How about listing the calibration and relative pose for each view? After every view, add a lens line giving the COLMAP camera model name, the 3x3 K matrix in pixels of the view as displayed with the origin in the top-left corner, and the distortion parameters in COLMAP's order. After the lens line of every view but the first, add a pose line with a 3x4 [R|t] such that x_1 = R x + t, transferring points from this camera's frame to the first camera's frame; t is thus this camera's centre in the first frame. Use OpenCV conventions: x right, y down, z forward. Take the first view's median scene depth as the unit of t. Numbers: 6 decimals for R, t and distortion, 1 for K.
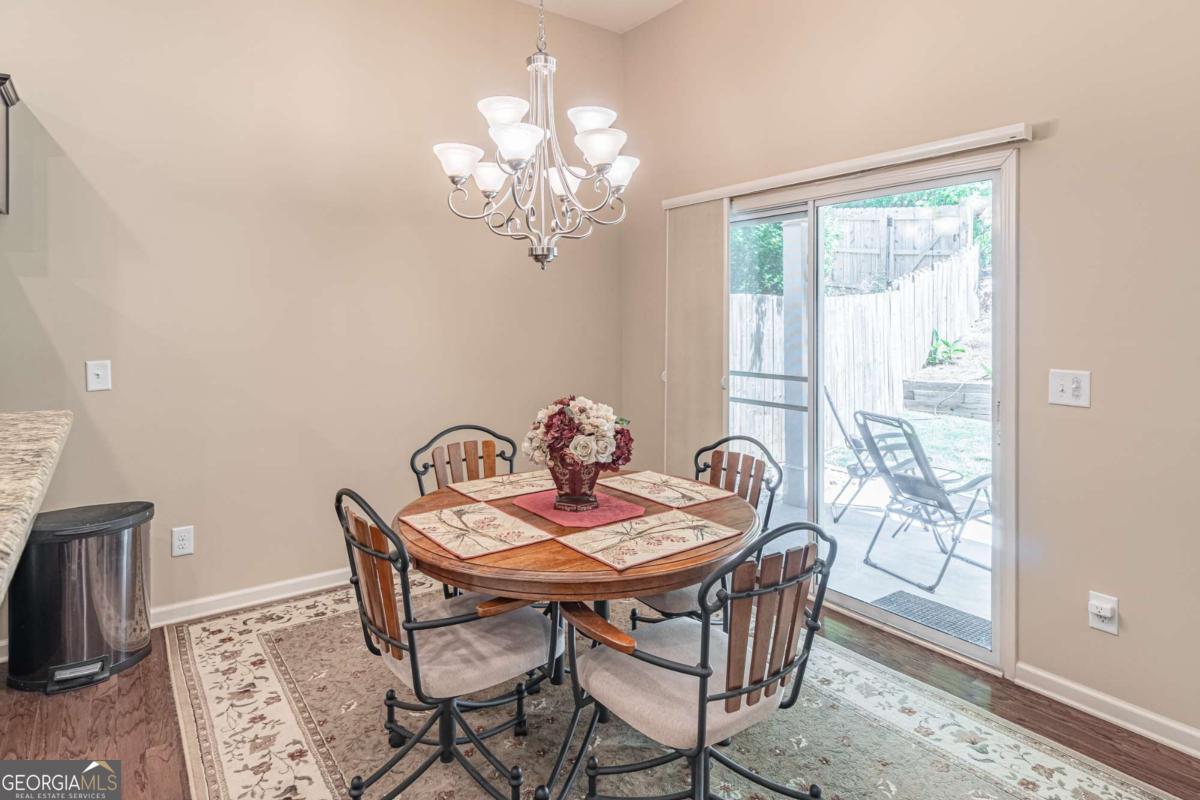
lens RADIAL K [[680.9, 0, 602.0], [0, 680.9, 317.6], [0, 0, 1]] dist [0.001577, 0.000606]
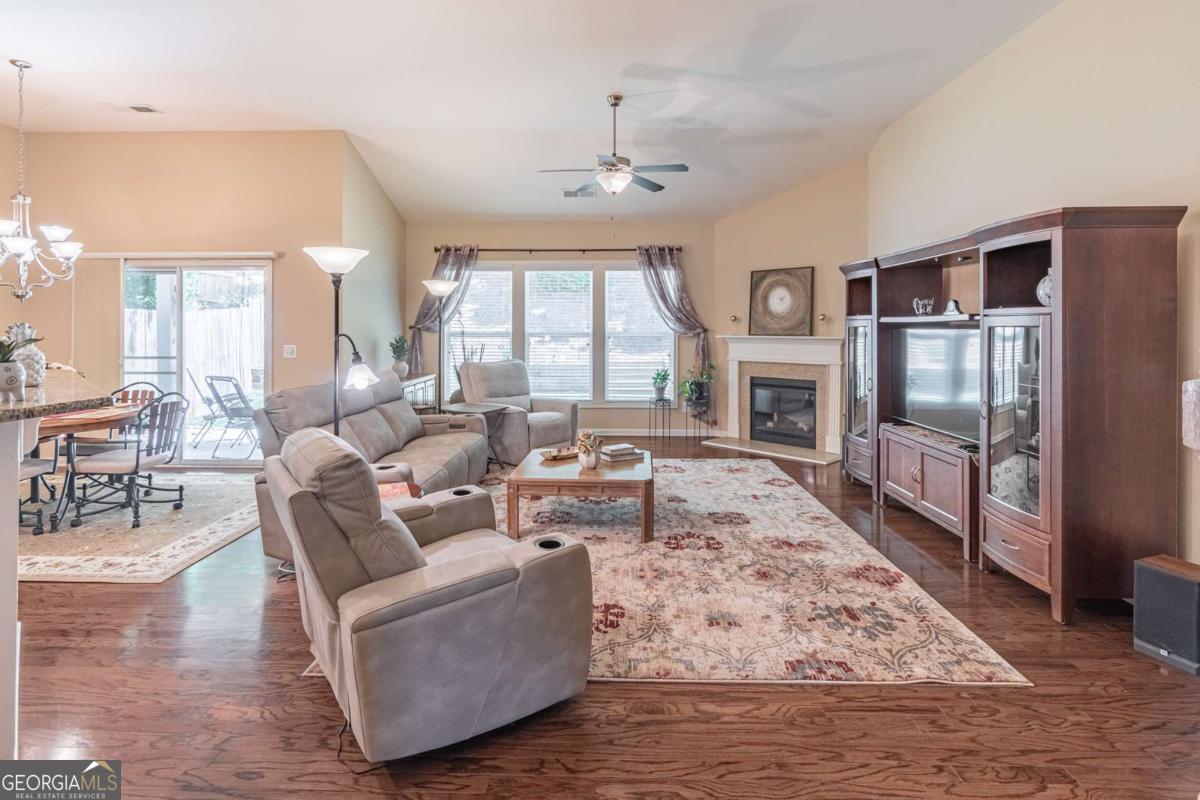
lens RADIAL K [[577.9, 0, 596.4], [0, 577.9, 326.7], [0, 0, 1]] dist [-0.001833, -0.000886]
pose [[0.598491, -0.001128, 0.801129, -0.285316], [-0.001453, 0.999996, 0.002494, -0.003487], [-0.801128, -0.002656, 0.598487, -0.902034]]
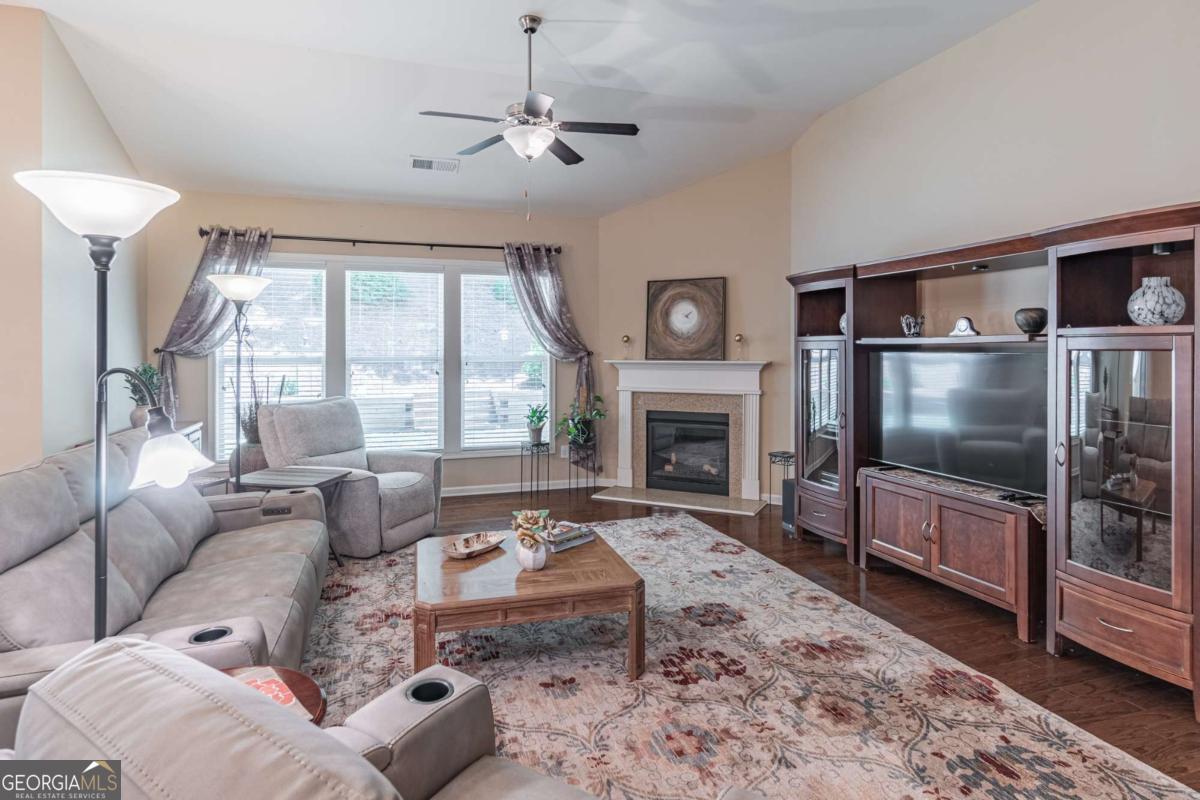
lens RADIAL K [[649.5, 0, 591.8], [0, 649.5, 349.4], [0, 0, 1]] dist [0.002056, 0.000309]
pose [[0.303419, -0.003306, 0.952851, -0.158285], [-0.001647, 0.999991, 0.003994, -0.005417], [-0.952856, -0.002782, 0.303411, -0.557248]]
